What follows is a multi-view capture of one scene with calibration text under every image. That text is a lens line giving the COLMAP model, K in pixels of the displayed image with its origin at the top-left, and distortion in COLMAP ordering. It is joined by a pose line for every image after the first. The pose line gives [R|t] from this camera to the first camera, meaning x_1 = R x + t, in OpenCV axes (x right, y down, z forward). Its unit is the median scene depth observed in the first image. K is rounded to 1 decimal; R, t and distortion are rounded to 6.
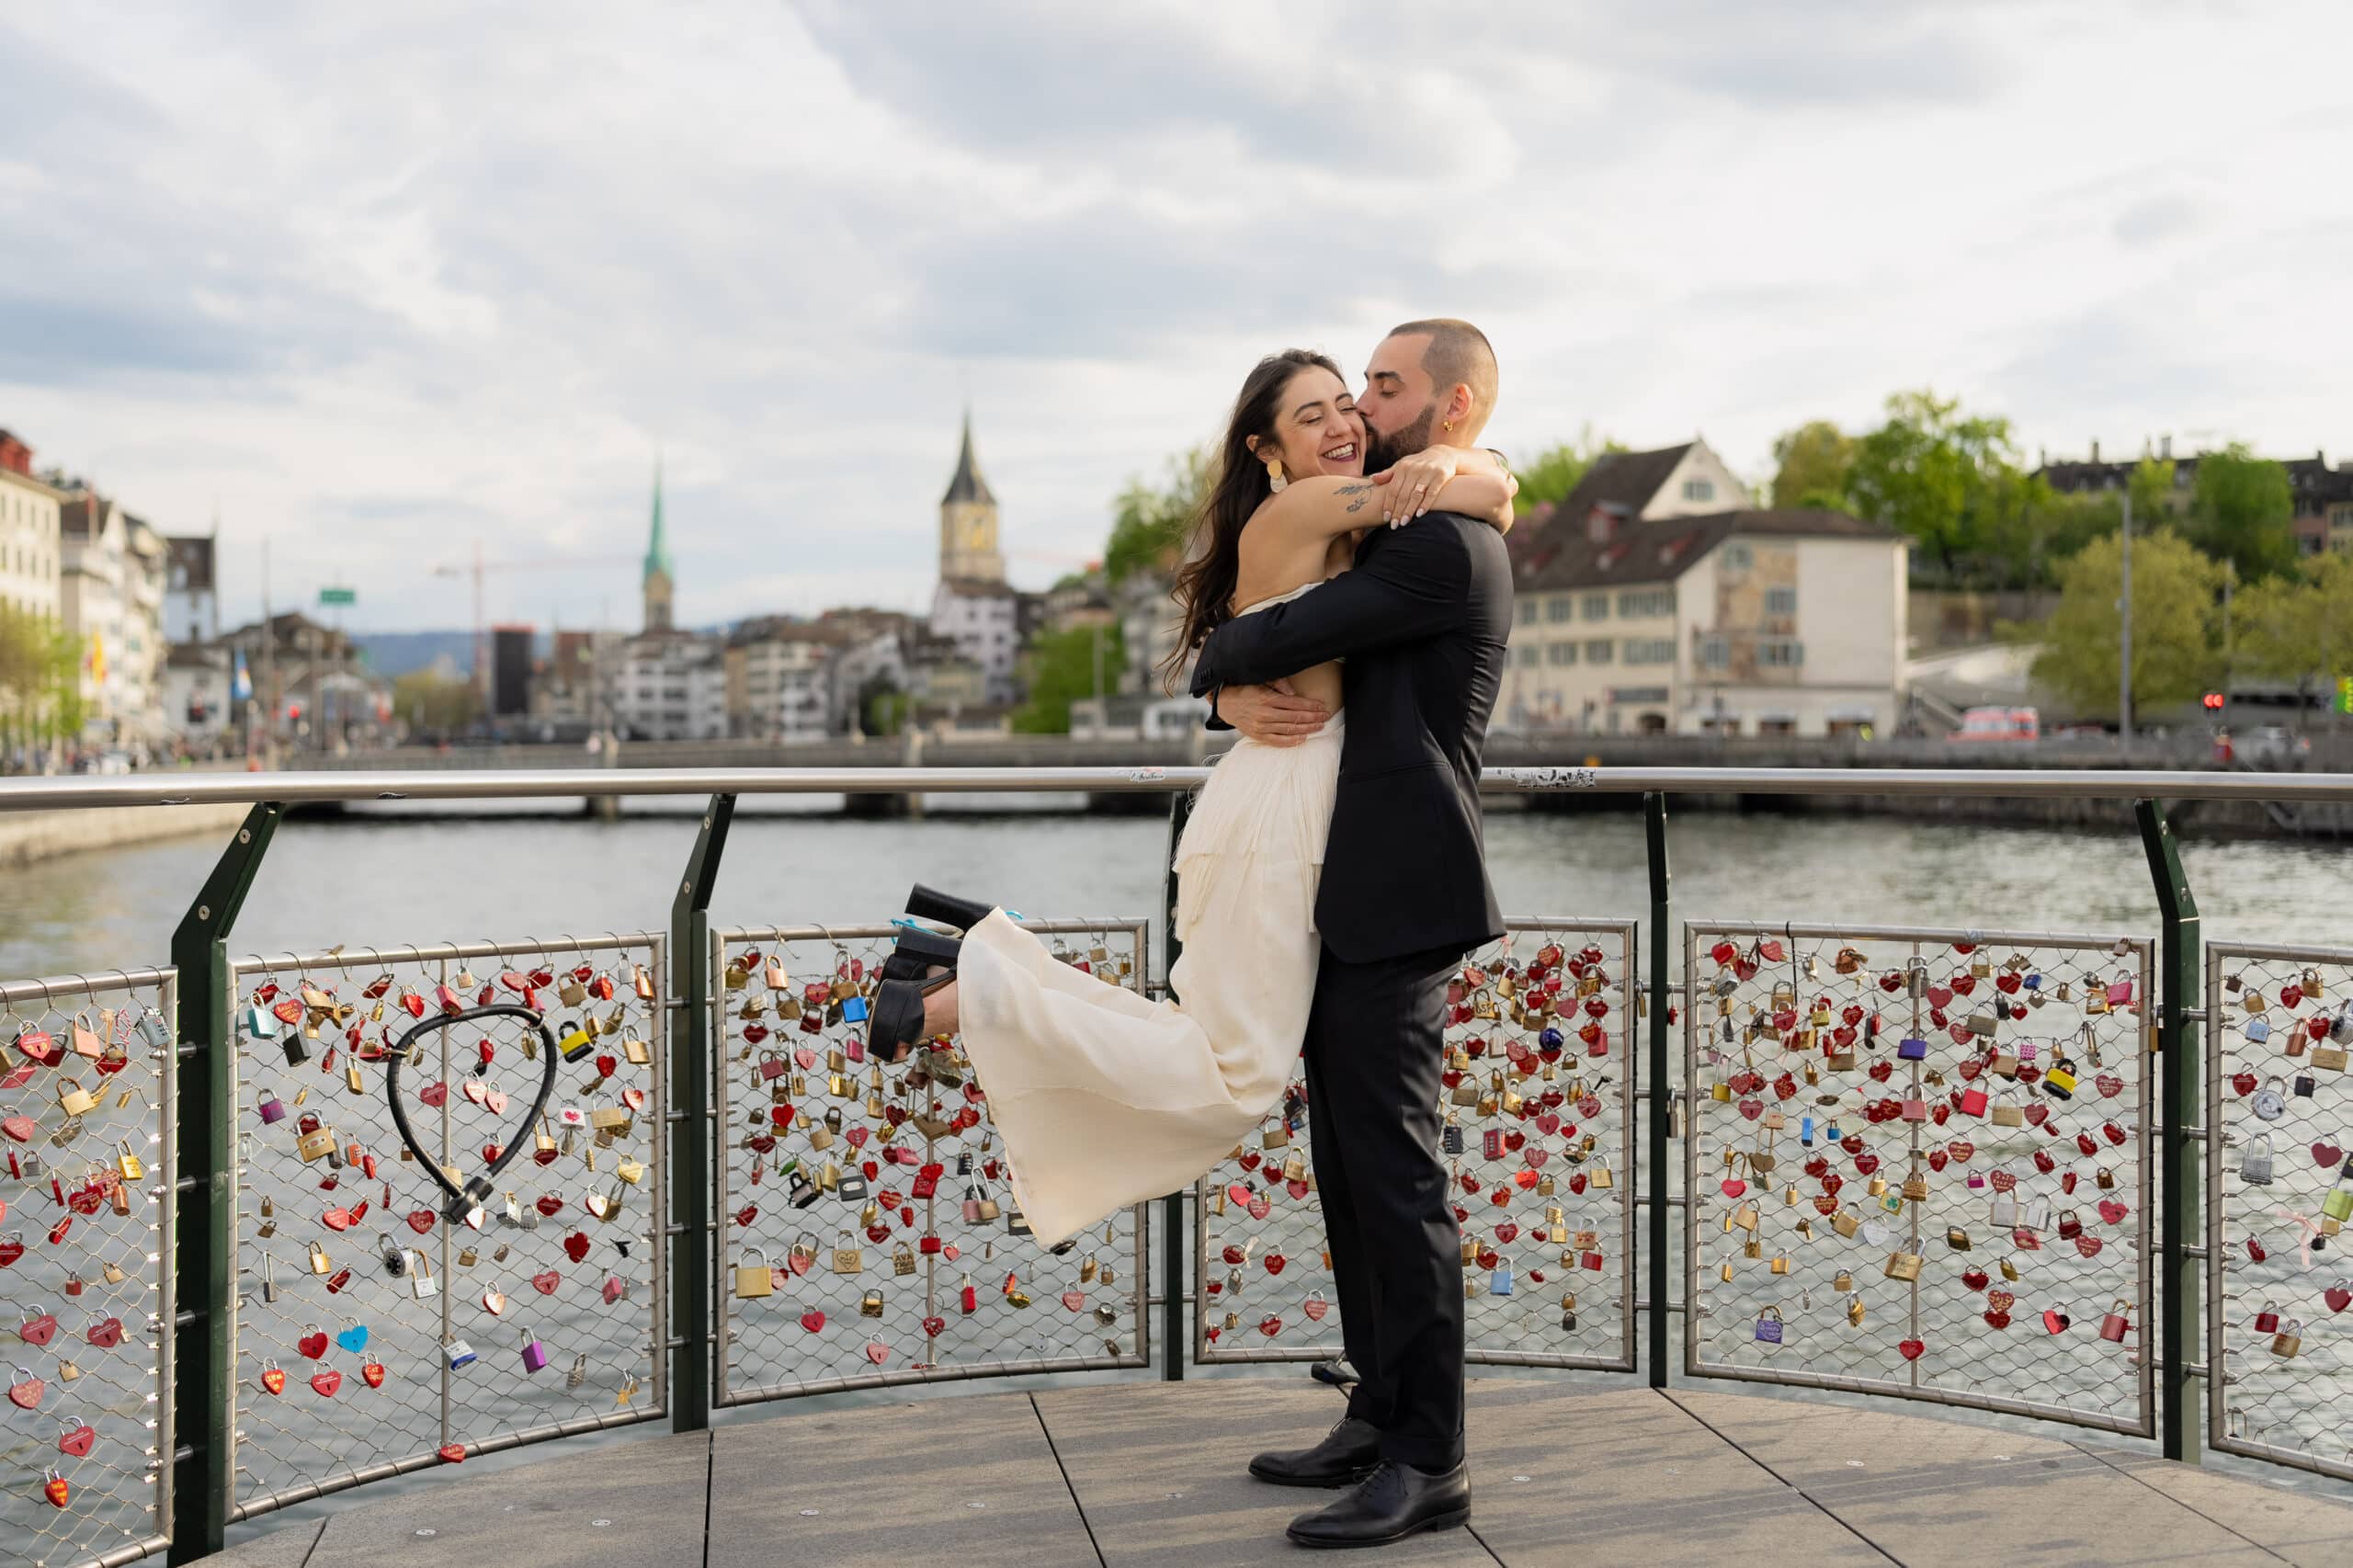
lens RADIAL K [[2662.2, 0, 1175.2], [0, 2662.2, 774.0], [0, 0, 1]] dist [0.036026, 0.000000]
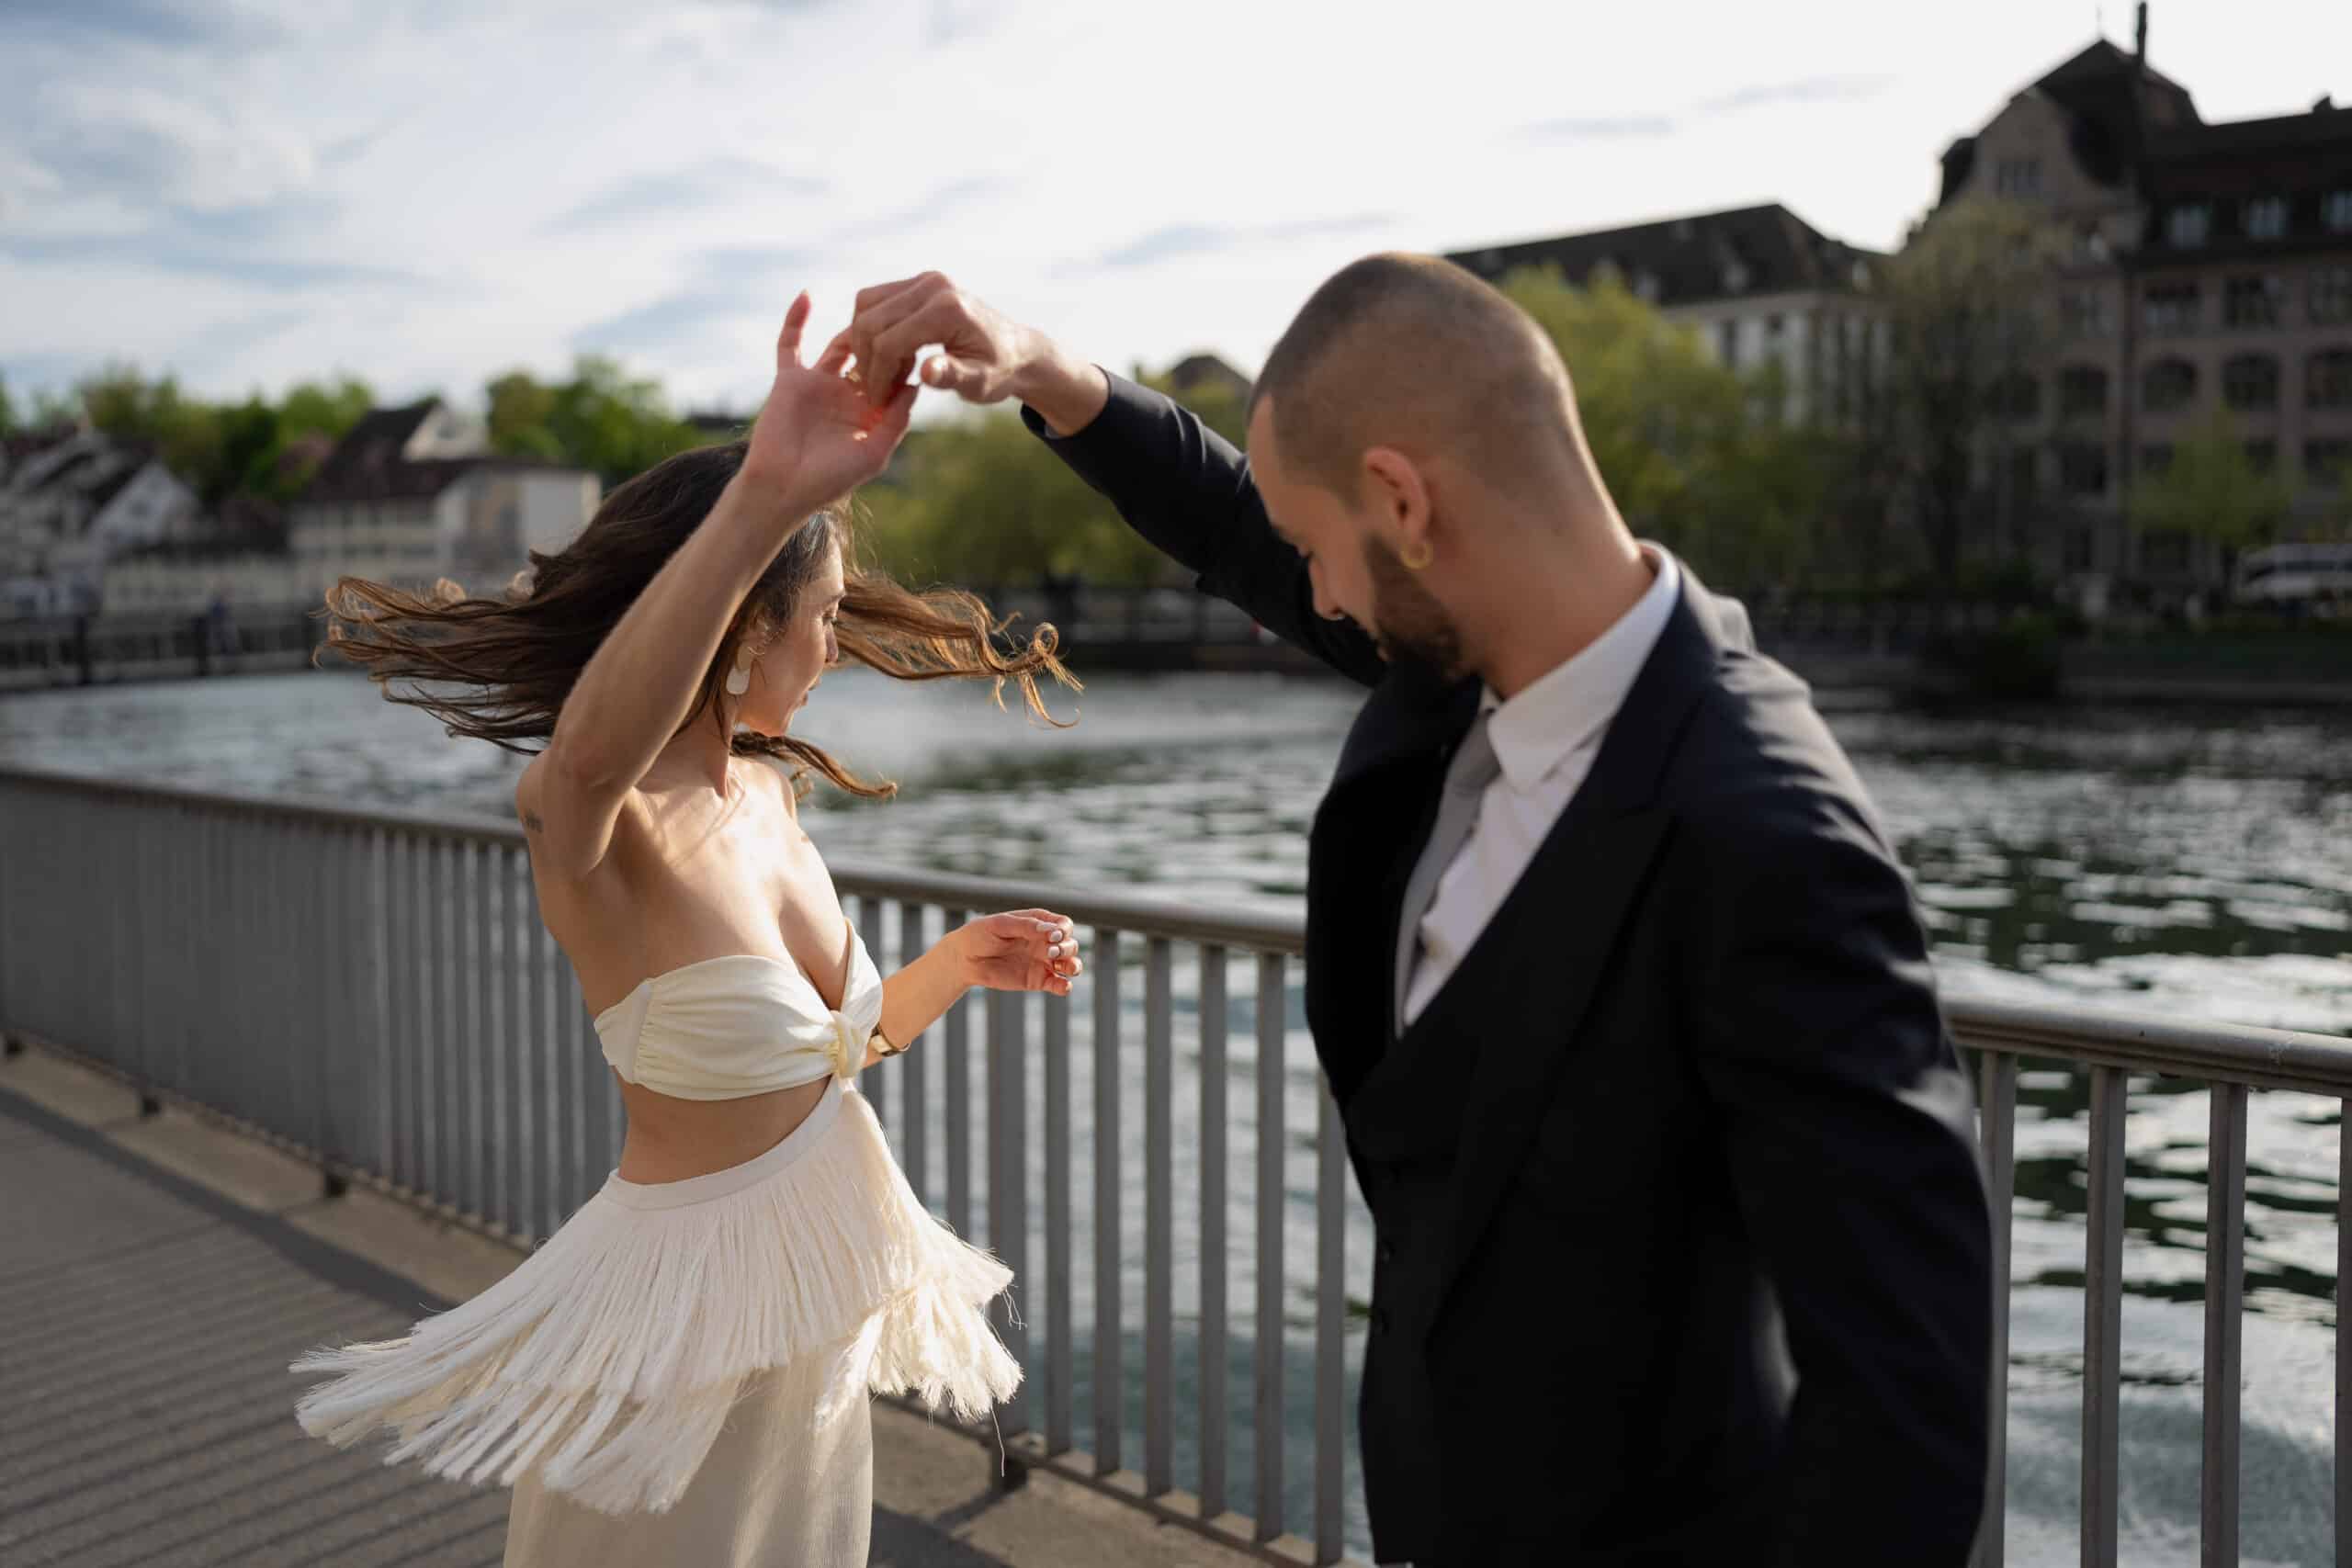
lens RADIAL K [[2344.7, 0, 1173.0], [0, 2344.7, 783.6], [0, 0, 1]] dist [0.007313, 0.000000]
pose [[0.870256, -0.042132, 0.490794, -0.575167], [0.013774, 0.998027, 0.061253, 0.037286], [-0.492406, -0.046545, 0.869120, -1.796372]]
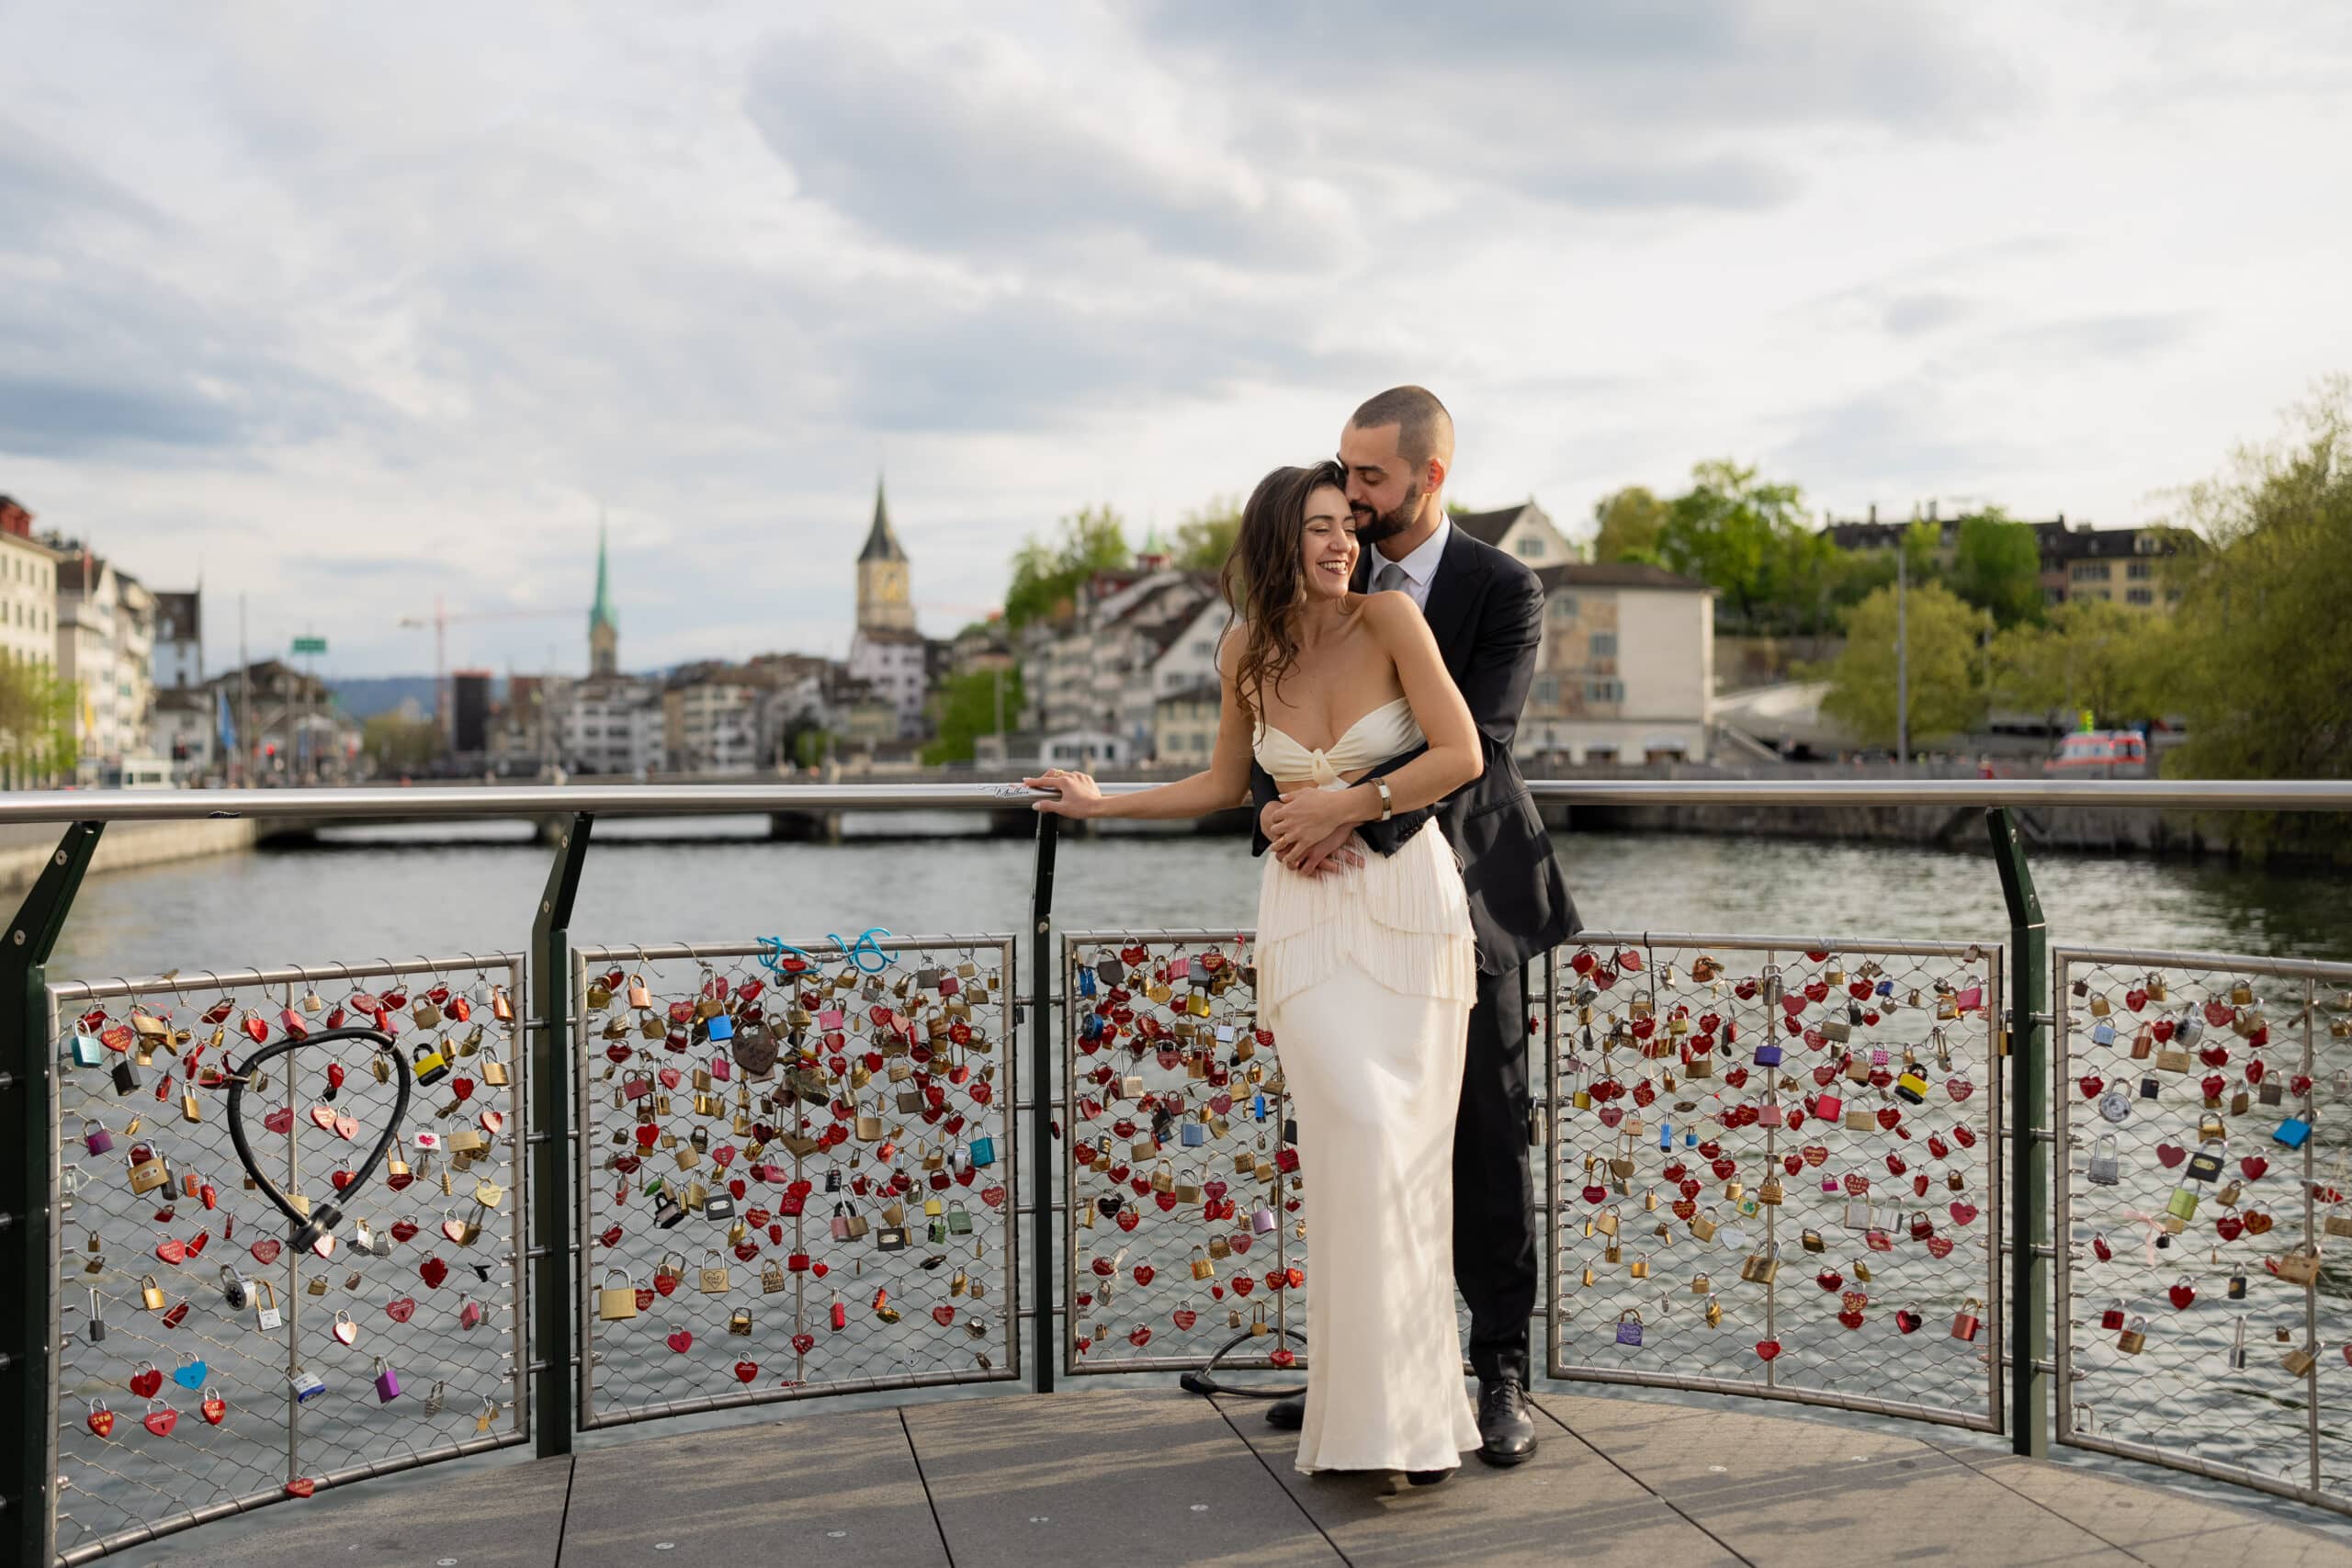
lens RADIAL K [[2344.7, 0, 1168.0], [0, 2344.7, 770.4], [0, 0, 1]] dist [0.007313, 0.000000]
pose [[0.999151, -0.006004, 0.040769, 0.011698], [0.006553, 0.999889, -0.013346, 0.004670], [-0.040685, 0.013602, 0.999079, 0.112081]]
